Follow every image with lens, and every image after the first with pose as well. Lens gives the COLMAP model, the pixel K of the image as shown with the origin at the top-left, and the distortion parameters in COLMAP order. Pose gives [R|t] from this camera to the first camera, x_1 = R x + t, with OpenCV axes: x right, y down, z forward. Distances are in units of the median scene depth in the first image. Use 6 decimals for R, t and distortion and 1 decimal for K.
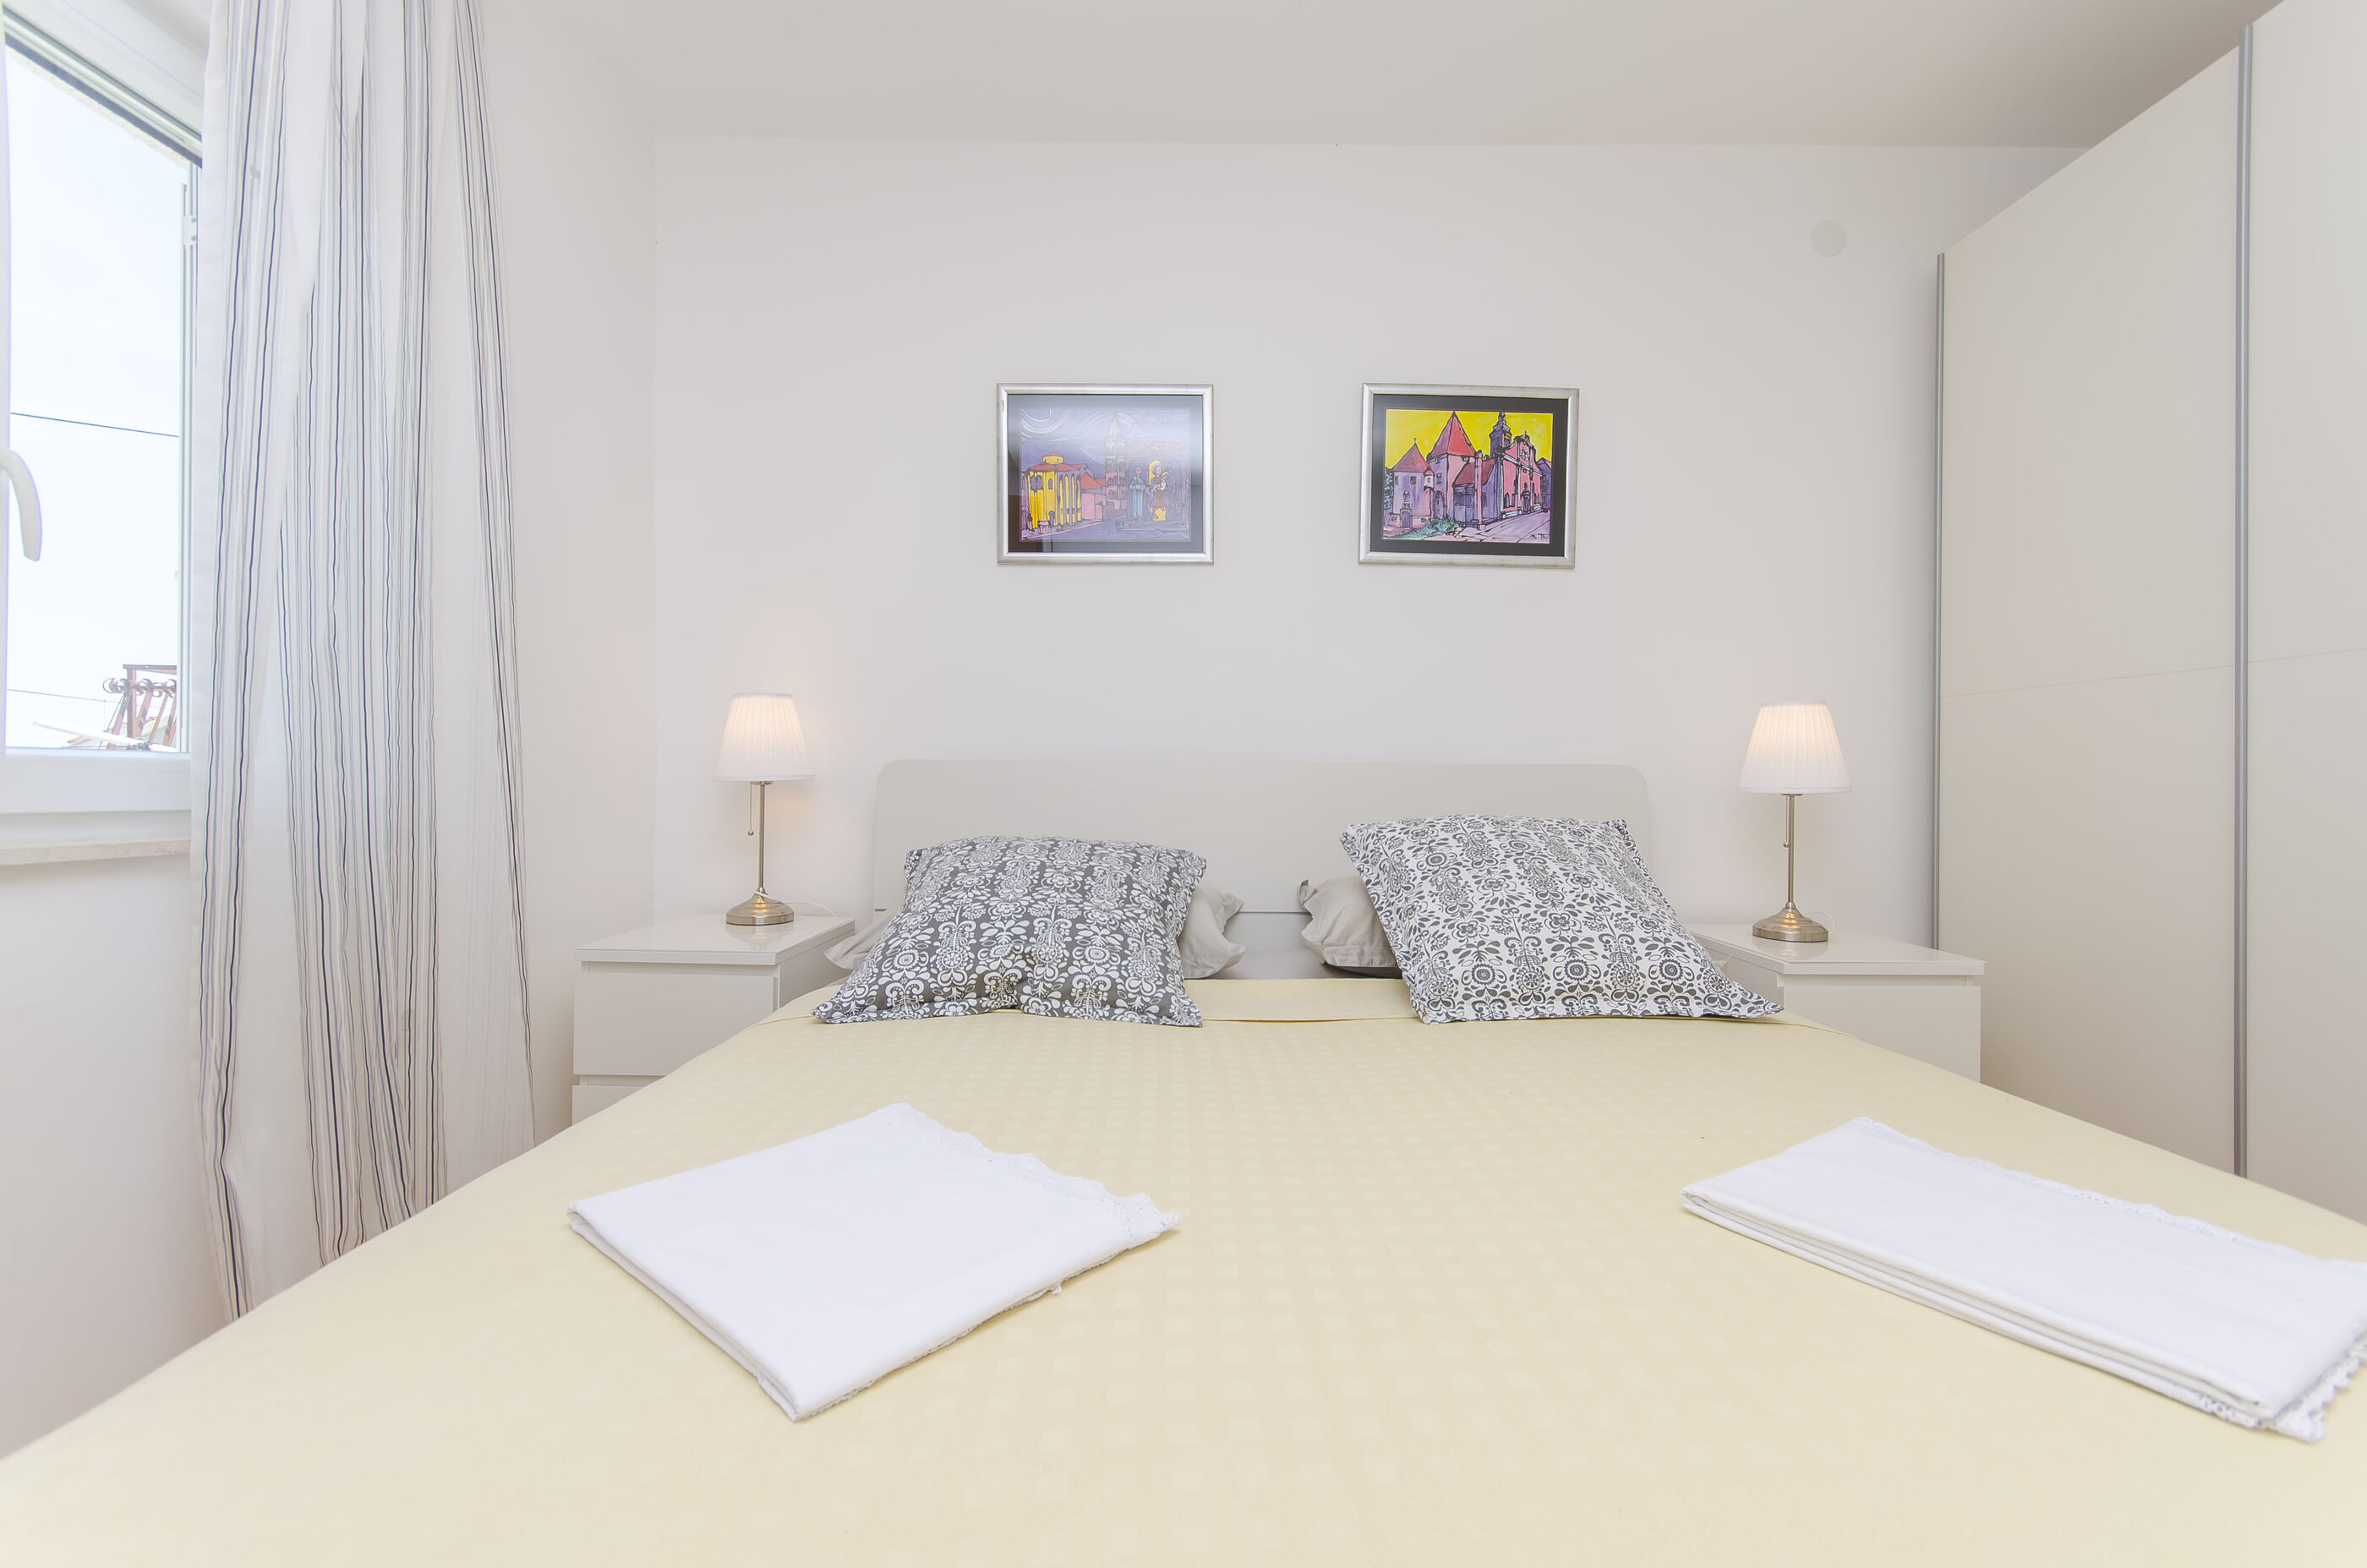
lens RADIAL K [[1036.2, 0, 1199.1], [0, 1036.2, 798.7], [0, 0, 1]] dist [0.014377, -0.000345]
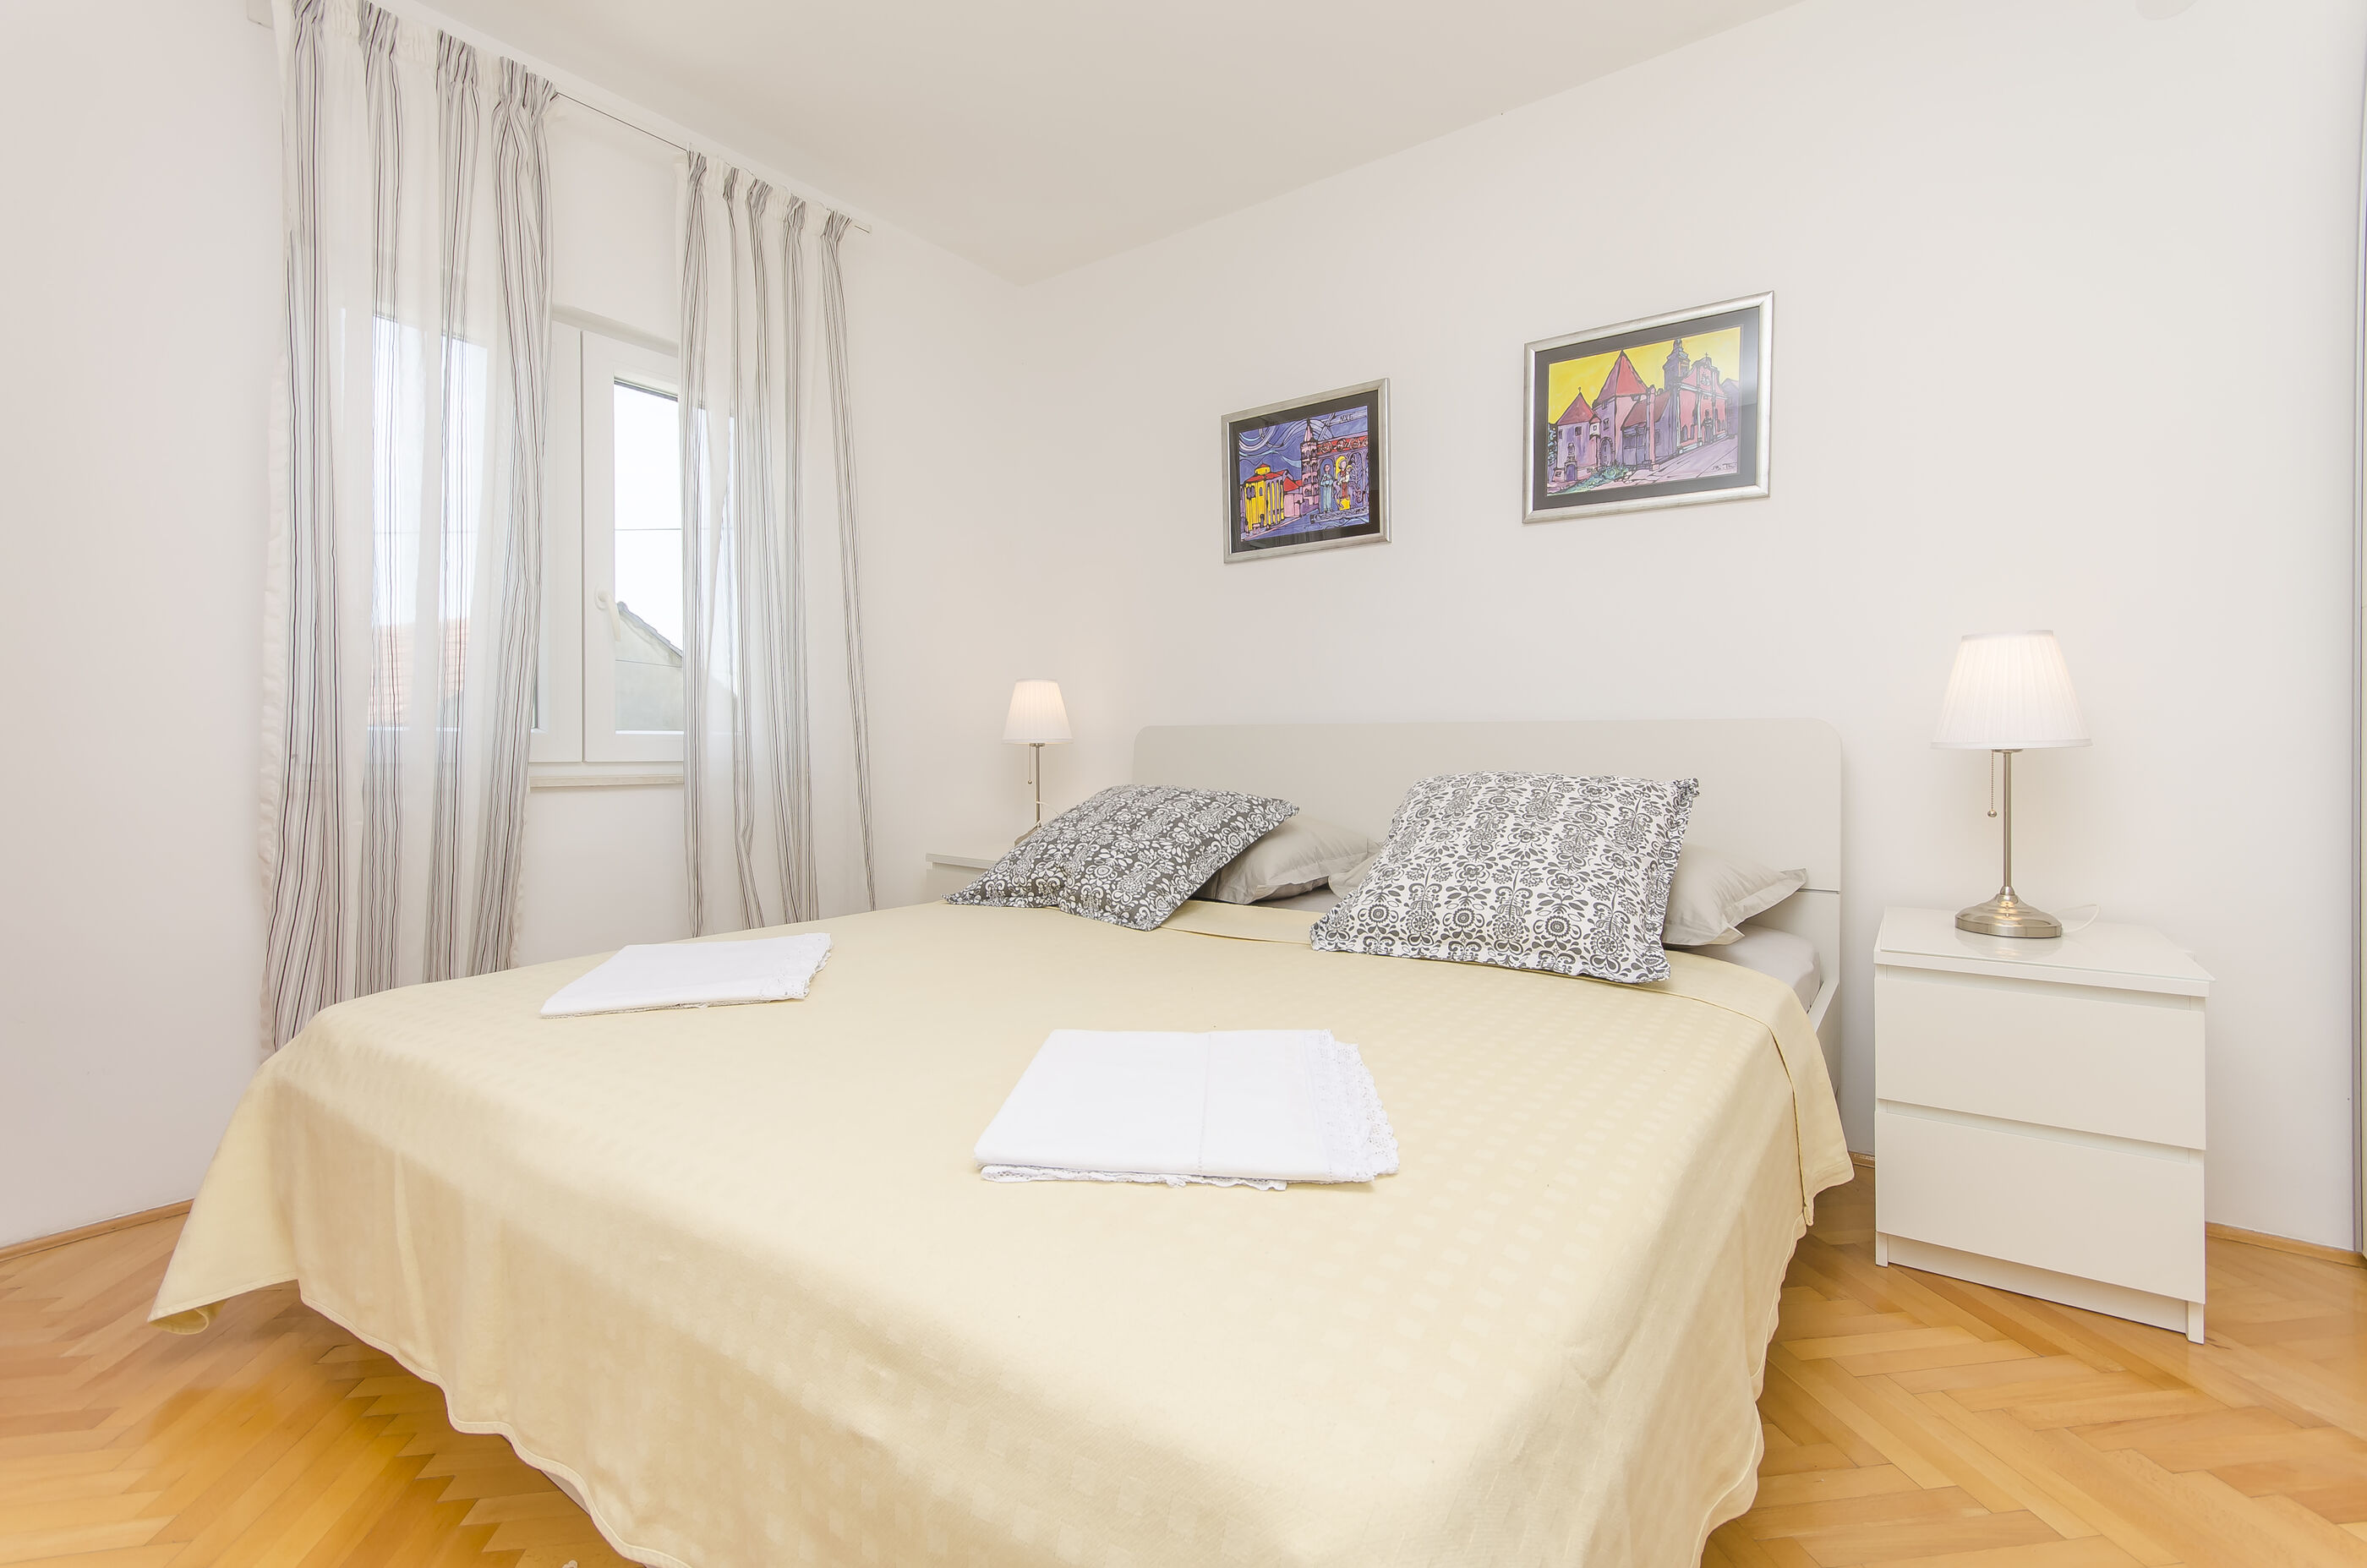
lens RADIAL K [[1036.2, 0, 1215.2], [0, 1036.2, 772.8], [0, 0, 1]] dist [0.014377, -0.000345]
pose [[0.811760, 0.009270, -0.583917, 0.544200], [-0.003340, 0.999931, 0.011231, 0.005718], [0.583981, -0.007167, 0.811736, 0.004085]]
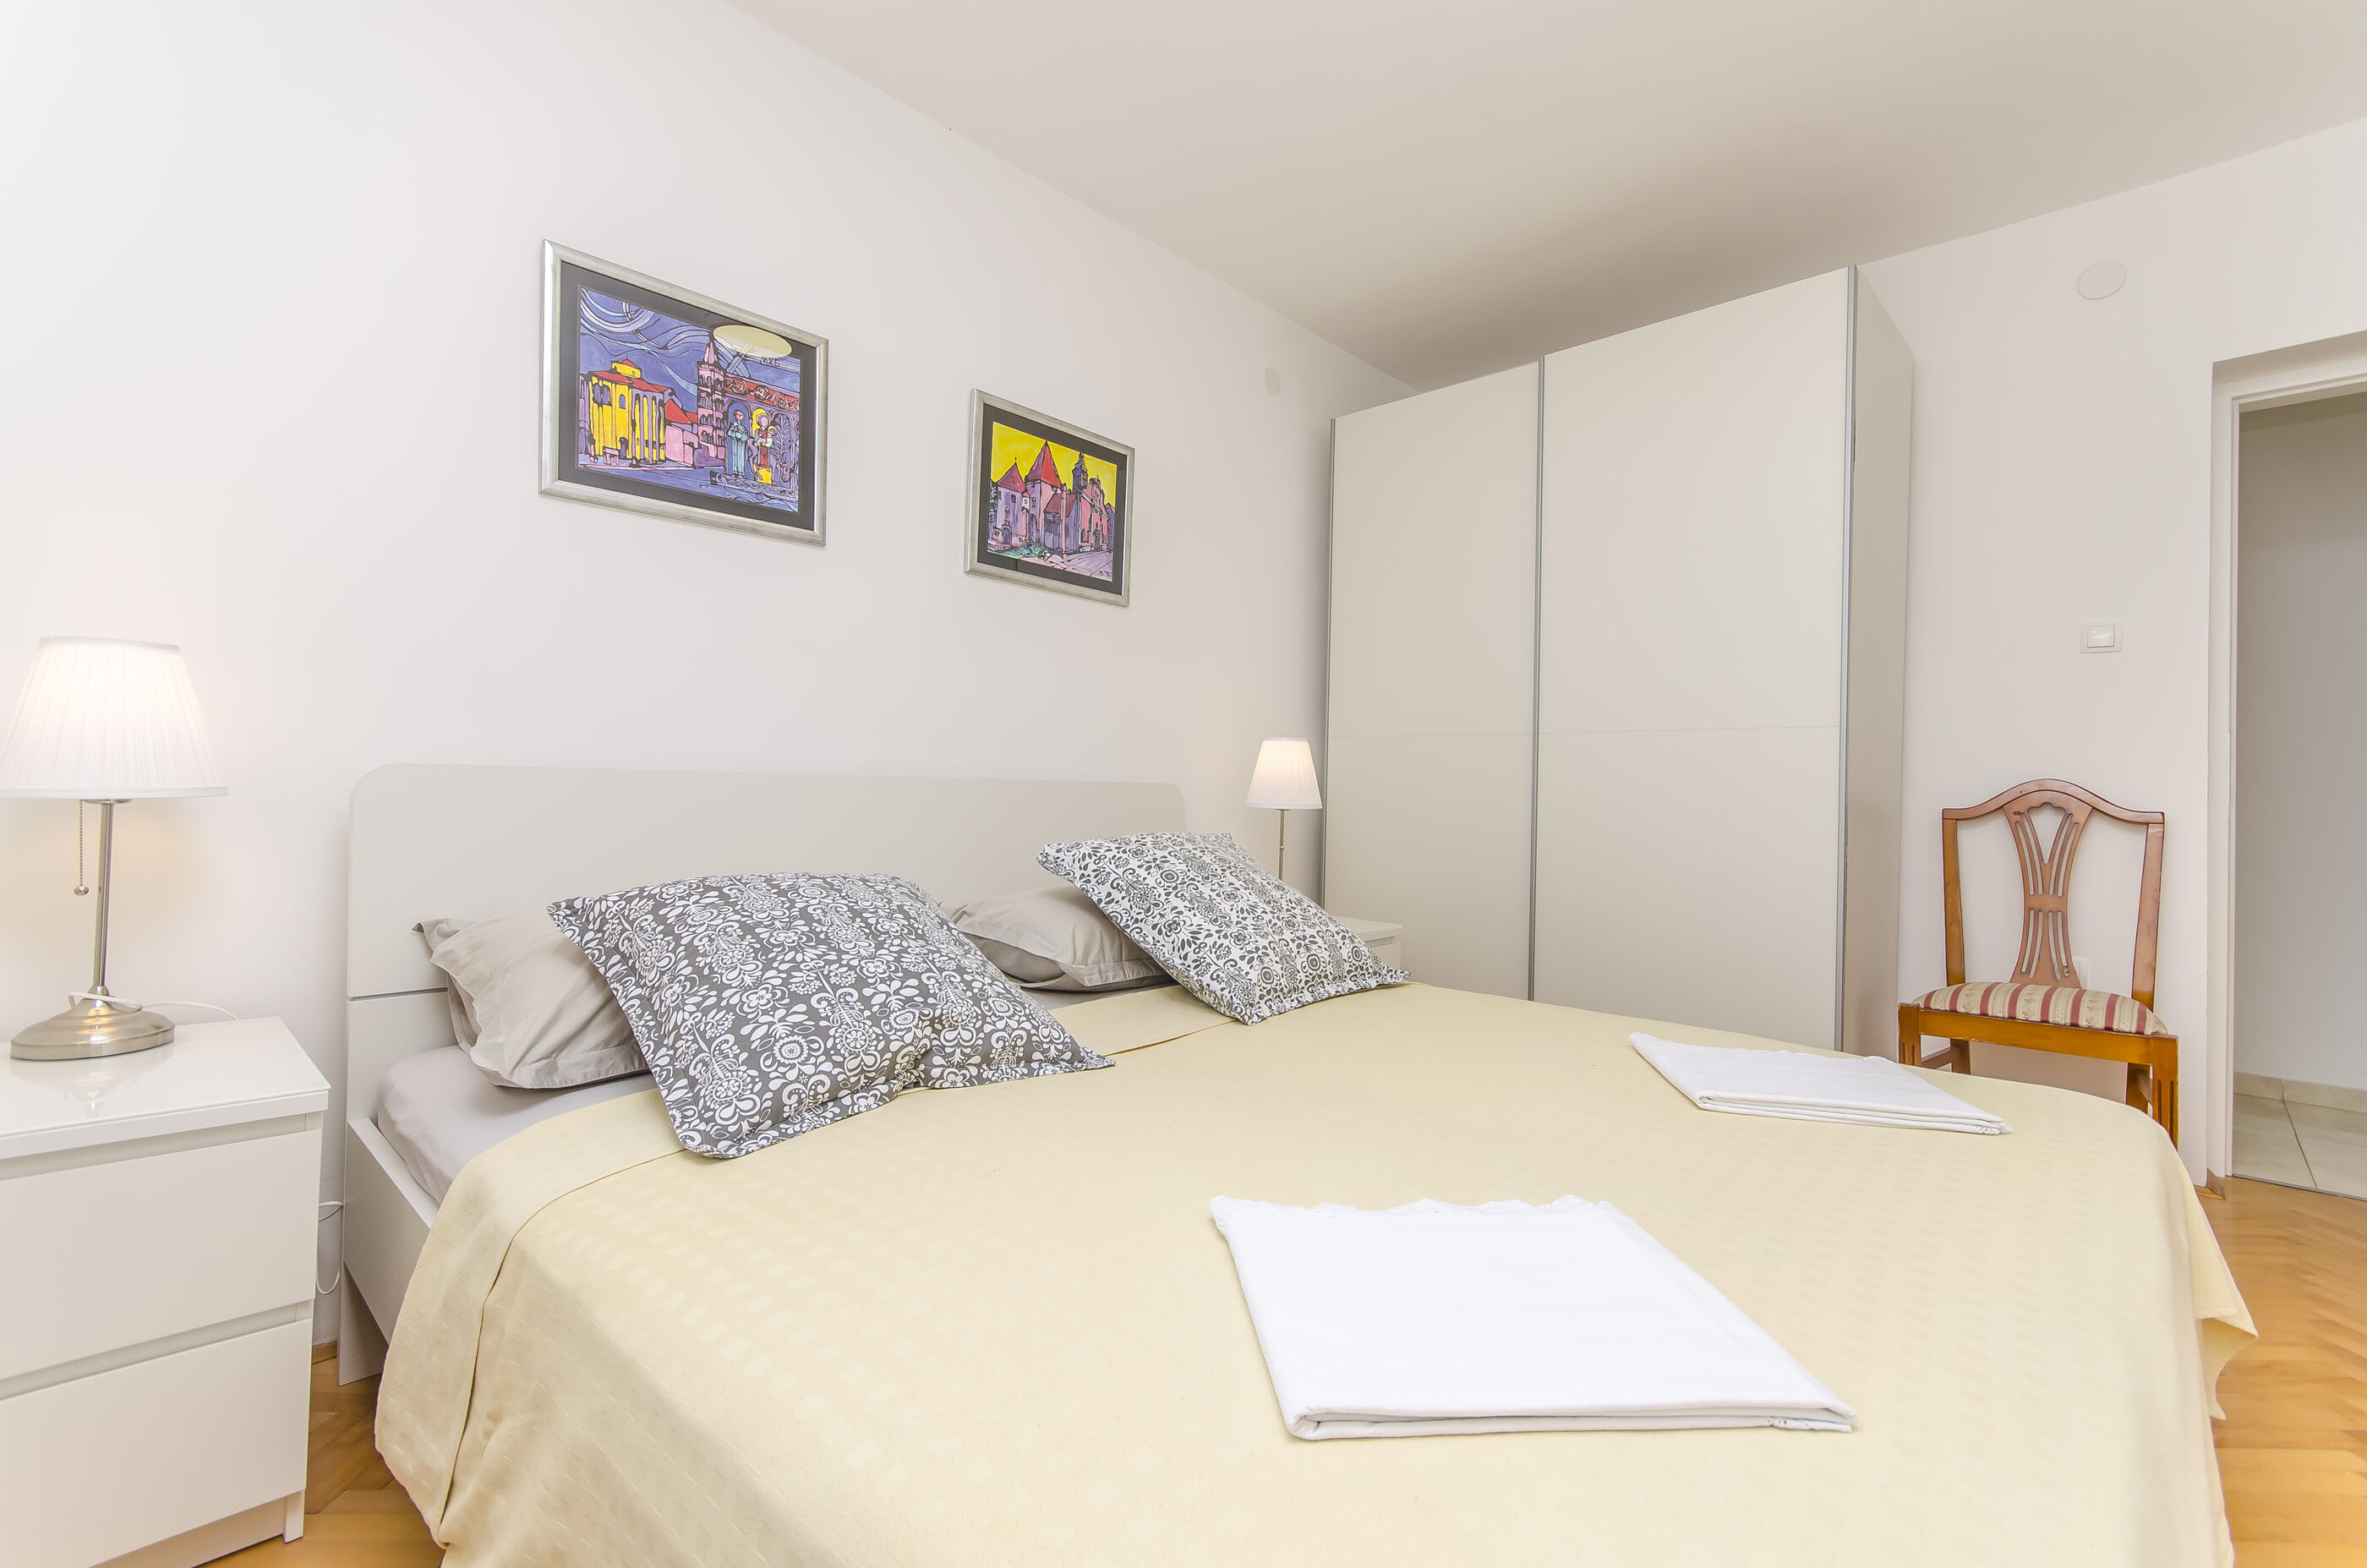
lens RADIAL K [[1036.2, 0, 1212.2], [0, 1036.2, 792.4], [0, 0, 1]] dist [0.014377, -0.000345]
pose [[0.687610, 0.005394, 0.726060, -0.423731], [-0.005566, 0.999982, -0.002158, -0.021699], [-0.726059, -0.002558, 0.687628, 0.178995]]
